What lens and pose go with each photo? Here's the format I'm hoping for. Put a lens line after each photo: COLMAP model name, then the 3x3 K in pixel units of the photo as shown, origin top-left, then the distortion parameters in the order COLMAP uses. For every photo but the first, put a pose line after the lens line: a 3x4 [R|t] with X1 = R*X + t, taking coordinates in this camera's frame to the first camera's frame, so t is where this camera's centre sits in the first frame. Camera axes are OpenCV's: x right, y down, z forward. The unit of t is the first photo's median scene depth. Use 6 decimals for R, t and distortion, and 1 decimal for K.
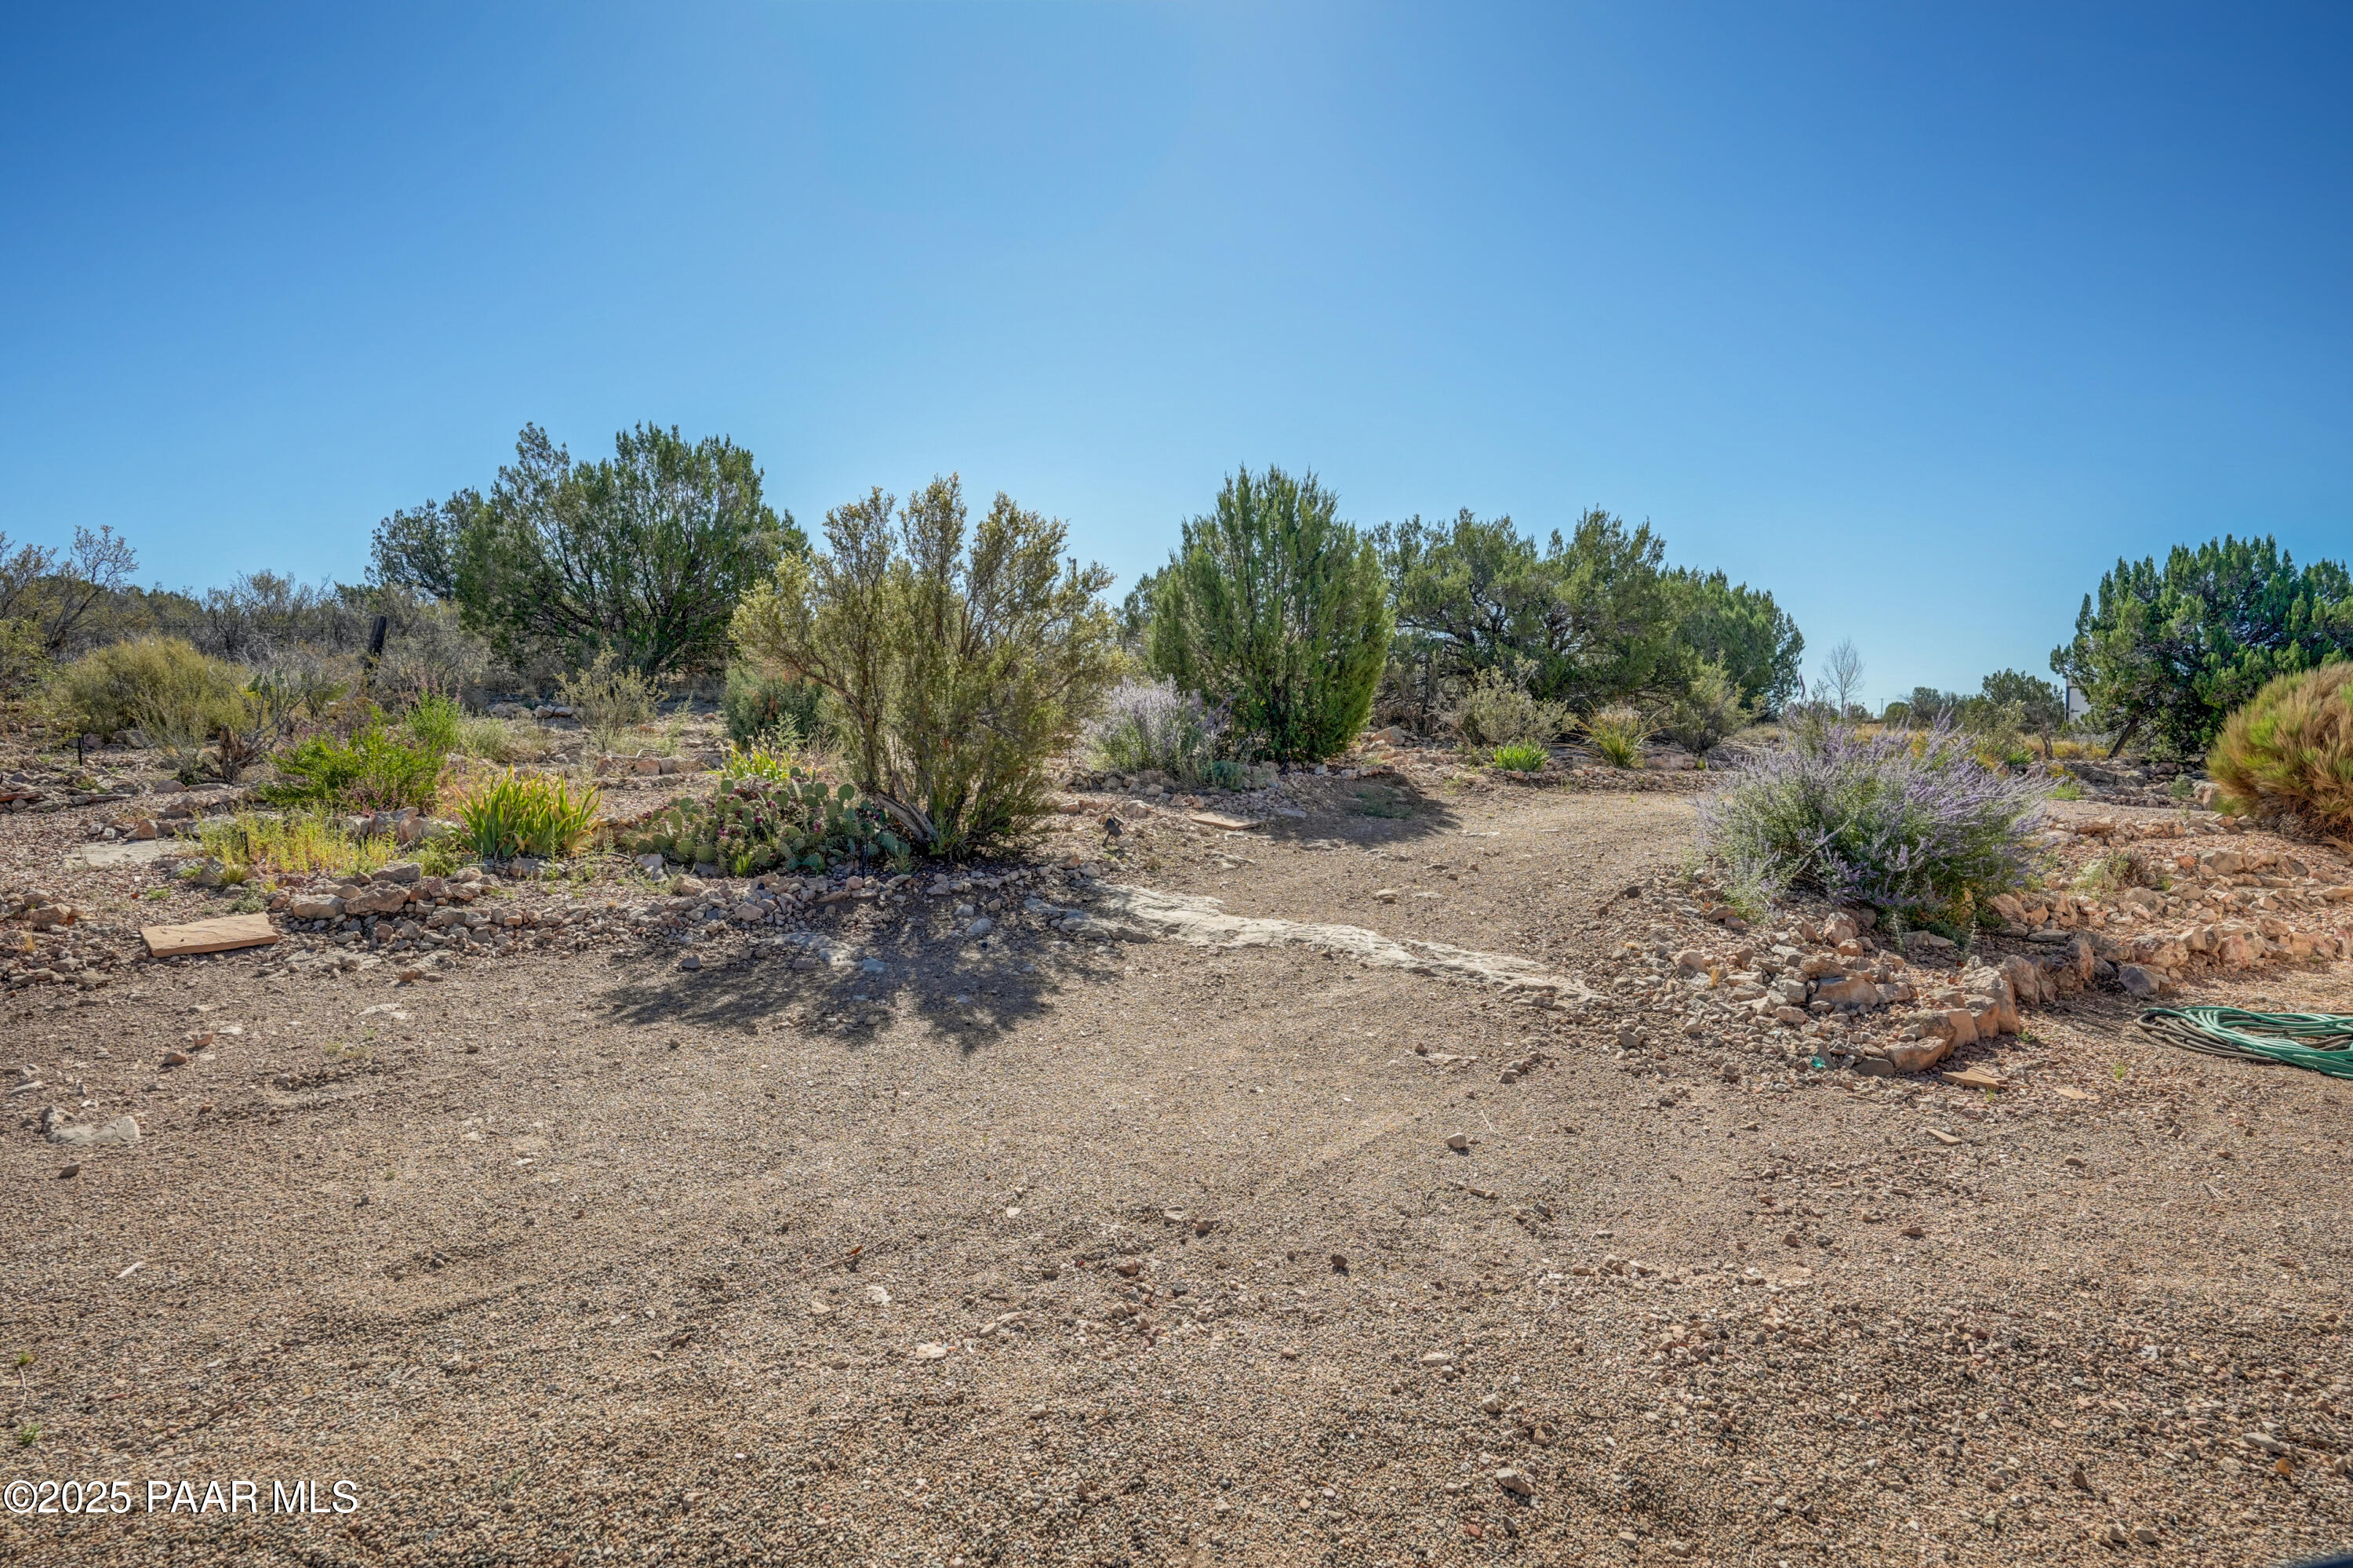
lens RADIAL K [[1360.3, 0, 1177.9], [0, 1360.3, 766.1], [0, 0, 1]] dist [0.007462, 0.002186]
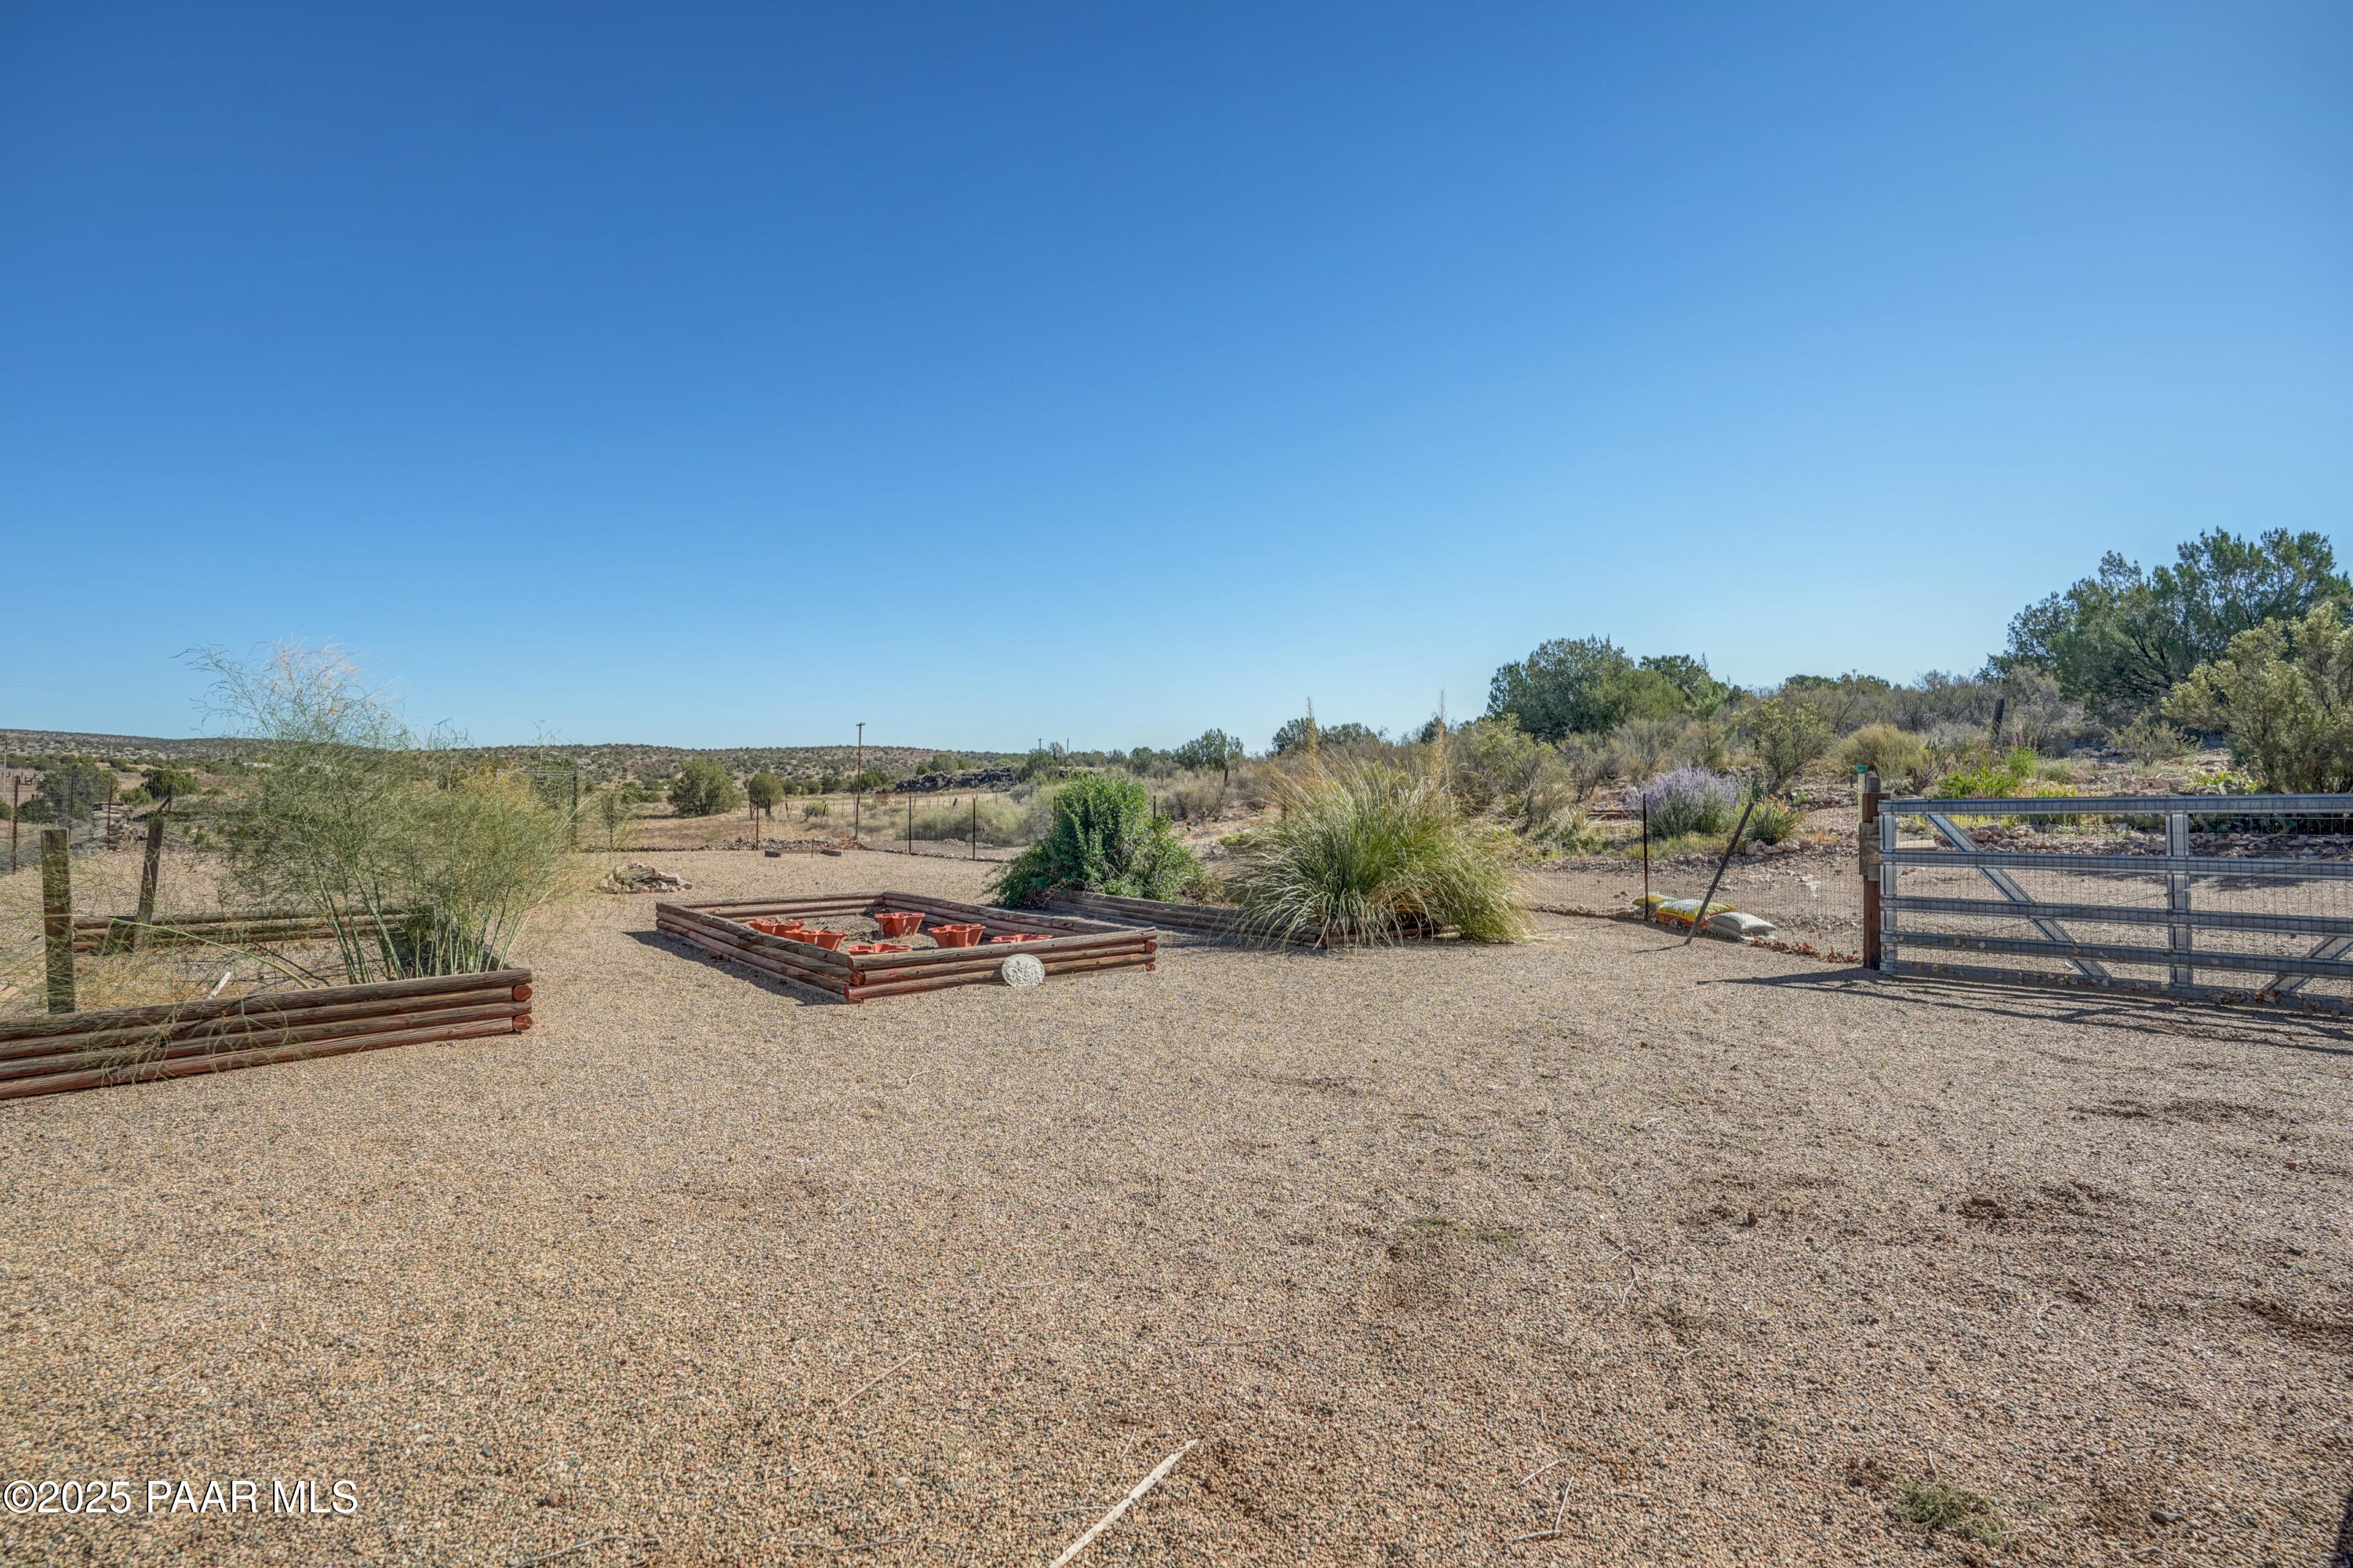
lens RADIAL K [[1148.0, 0, 1177.0], [0, 1148.0, 776.3], [0, 0, 1]] dist [-0.033348, 0.012135]
pose [[0.380019, -0.029058, -0.924522, 0.358479], [0.006915, 0.999568, -0.028574, 0.018868], [0.924953, 0.004466, 0.380055, -0.527790]]
